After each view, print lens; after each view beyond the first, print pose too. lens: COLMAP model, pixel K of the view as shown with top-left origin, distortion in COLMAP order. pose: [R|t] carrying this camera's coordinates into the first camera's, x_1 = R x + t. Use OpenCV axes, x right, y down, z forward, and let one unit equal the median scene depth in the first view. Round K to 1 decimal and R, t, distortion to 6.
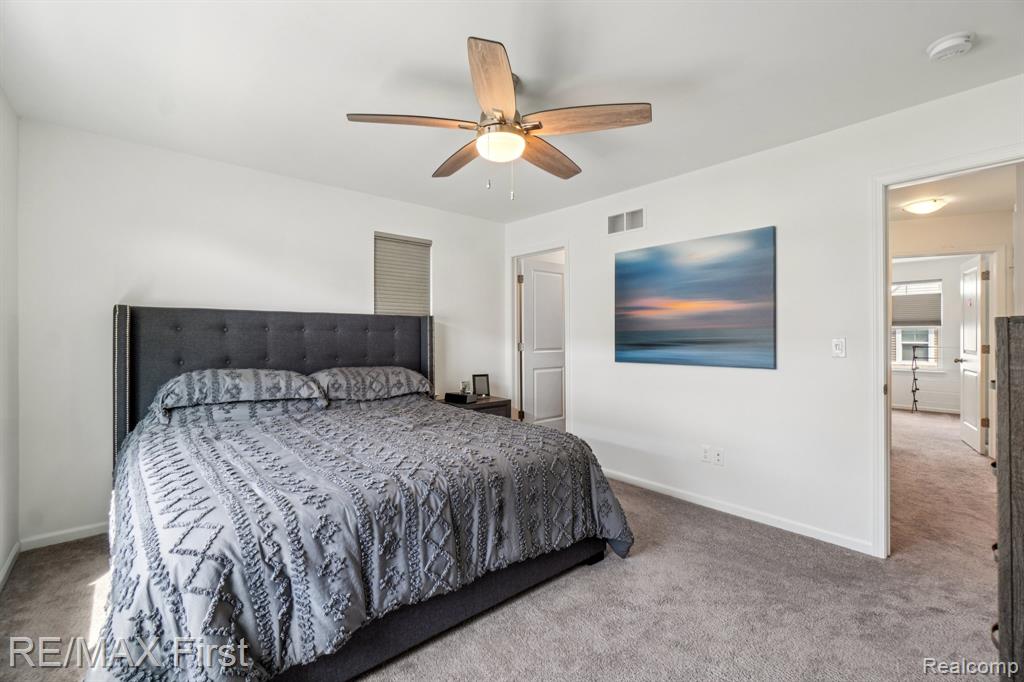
lens RADIAL K [[444.6, 0, 505.9], [0, 444.6, 337.2], [0, 0, 1]] dist [0.003549, -0.000285]
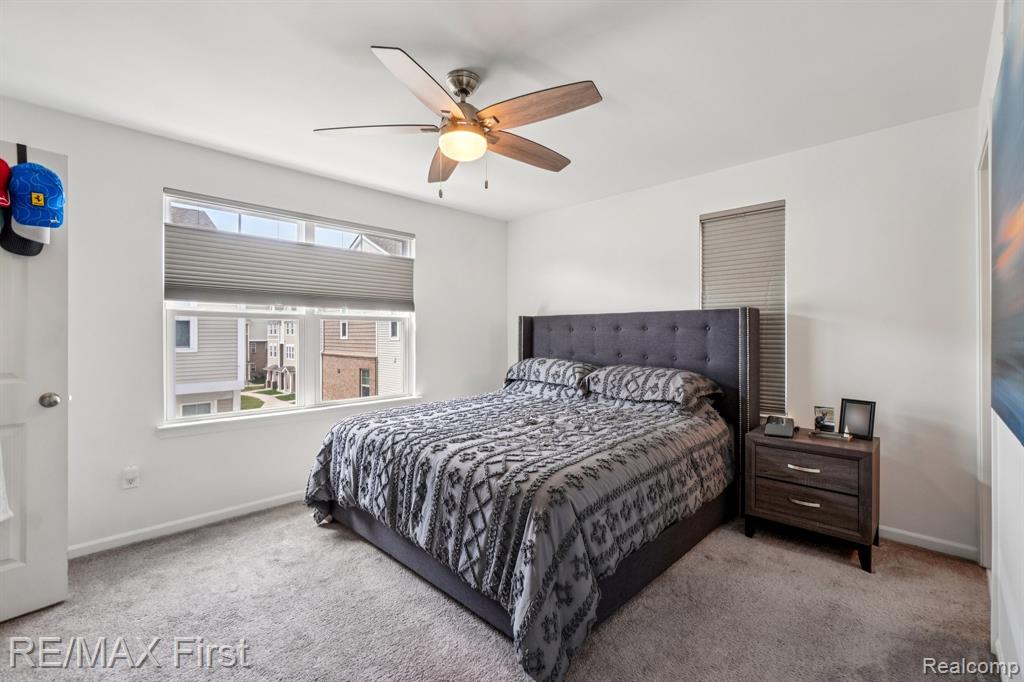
lens RADIAL K [[444.6, 0, 518.7], [0, 444.6, 337.7], [0, 0, 1]] dist [0.003549, -0.000285]
pose [[0.092593, 0.006865, -0.995680, 0.631080], [-0.003082, 0.999973, 0.006608, -0.001430], [0.995699, 0.002457, 0.092612, 0.651007]]
